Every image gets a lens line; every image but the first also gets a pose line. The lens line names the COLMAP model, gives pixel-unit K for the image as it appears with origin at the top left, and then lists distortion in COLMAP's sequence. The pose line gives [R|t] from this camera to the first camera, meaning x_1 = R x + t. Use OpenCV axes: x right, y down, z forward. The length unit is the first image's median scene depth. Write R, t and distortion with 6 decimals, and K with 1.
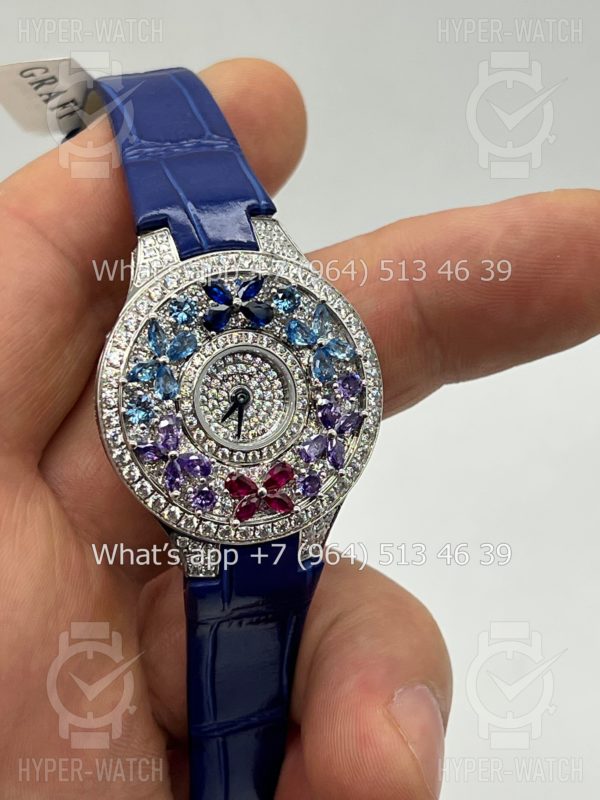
lens RADIAL K [[1856.0, 0, 306.7], [0, 1856.0, 402.0], [0, 0, 1]] dist [0.290544, 0.000000]
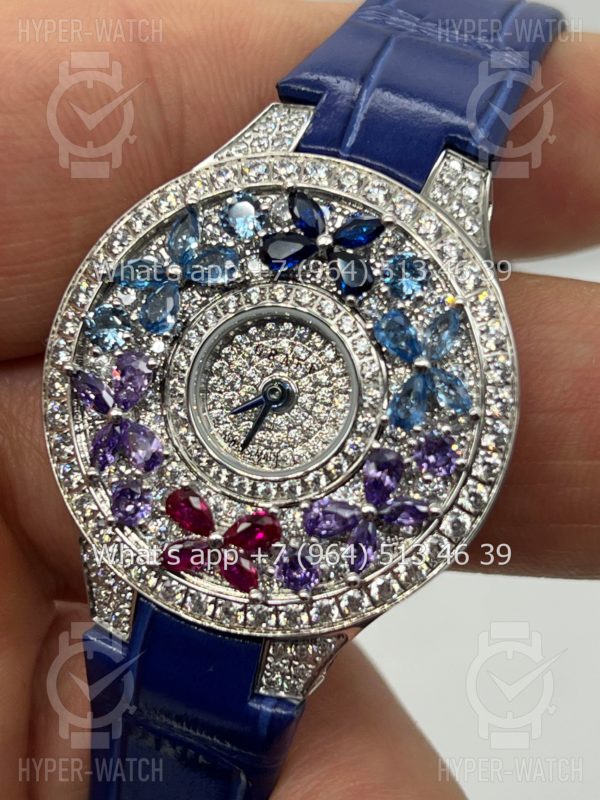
lens RADIAL K [[1856.0, 0, 305.5], [0, 1856.0, 401.9], [0, 0, 1]] dist [0.290544, 0.000000]
pose [[0.796559, 0.422507, -0.432413, 0.237711], [-0.465806, 0.884863, 0.006519, -0.008302], [0.385381, 0.196228, 0.901652, 0.457111]]
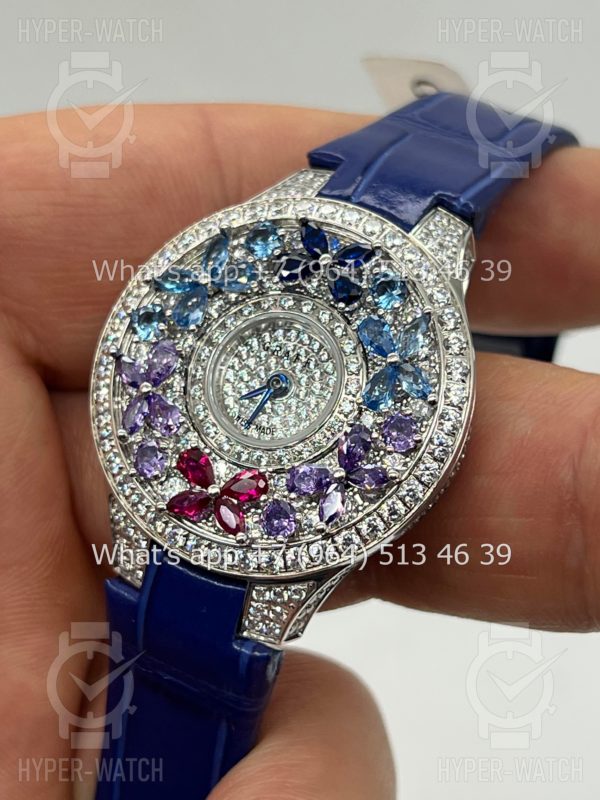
lens RADIAL K [[1856.0, 0, 297.2], [0, 1856.0, 399.8], [0, 0, 1]] dist [0.290544, 0.000000]
pose [[0.708686, 0.383429, -0.592238, 0.413735], [-0.543805, 0.831666, -0.112289, 0.082272], [0.449490, 0.401639, 0.797900, 0.414814]]
